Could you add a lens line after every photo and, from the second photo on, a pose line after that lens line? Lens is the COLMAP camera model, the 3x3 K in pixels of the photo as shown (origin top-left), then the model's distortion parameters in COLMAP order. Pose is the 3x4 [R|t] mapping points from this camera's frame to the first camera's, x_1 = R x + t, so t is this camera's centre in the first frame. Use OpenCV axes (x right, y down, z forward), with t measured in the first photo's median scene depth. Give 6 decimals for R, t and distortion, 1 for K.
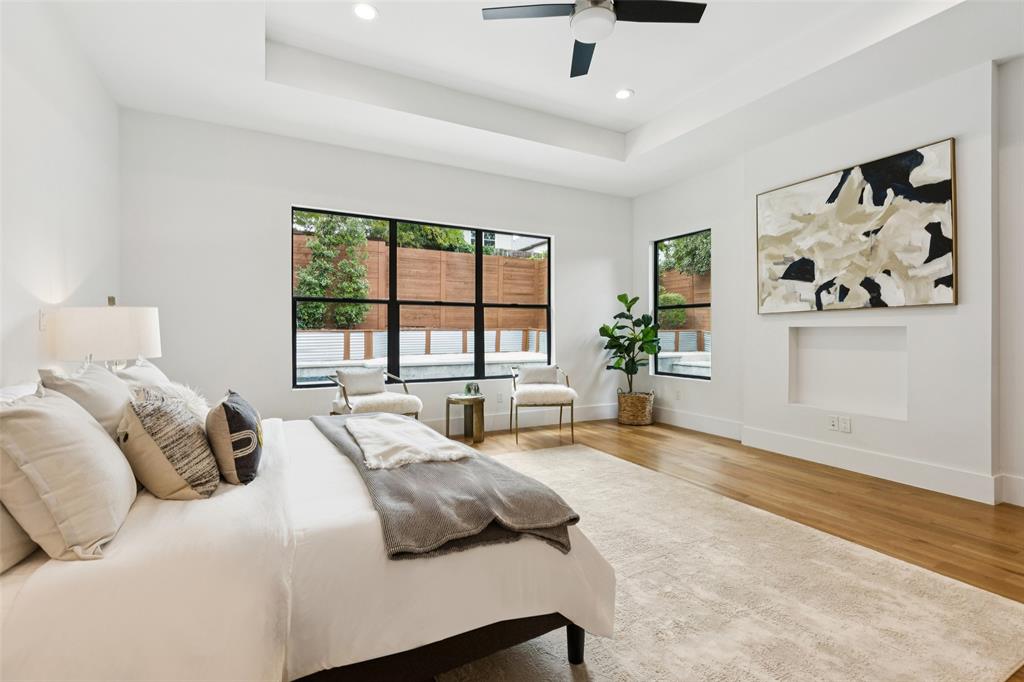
lens RADIAL K [[463.9, 0, 508.1], [0, 463.9, 336.4], [0, 0, 1]] dist [0.009545, -0.001312]
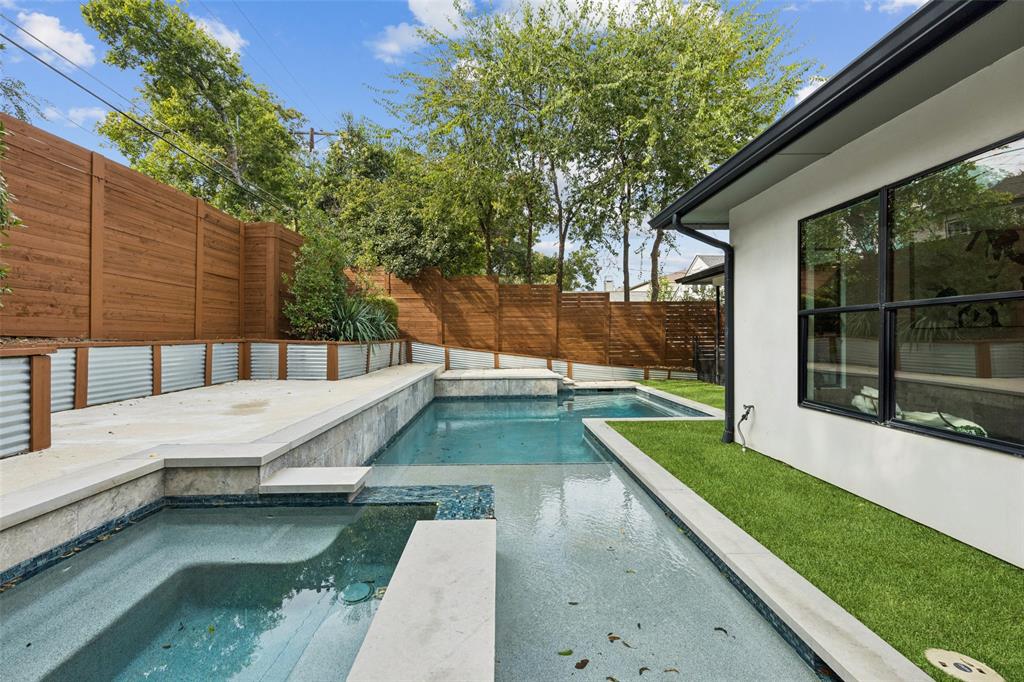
lens RADIAL K [[463.9, 0, 513.5], [0, 463.9, 337.8], [0, 0, 1]] dist [0.009545, -0.001312]
pose [[0.431872, -0.004431, 0.901924, -0.385316], [0.016254, 0.999864, -0.002871, -0.013493], [-0.901788, 0.015900, 0.431885, 0.528935]]
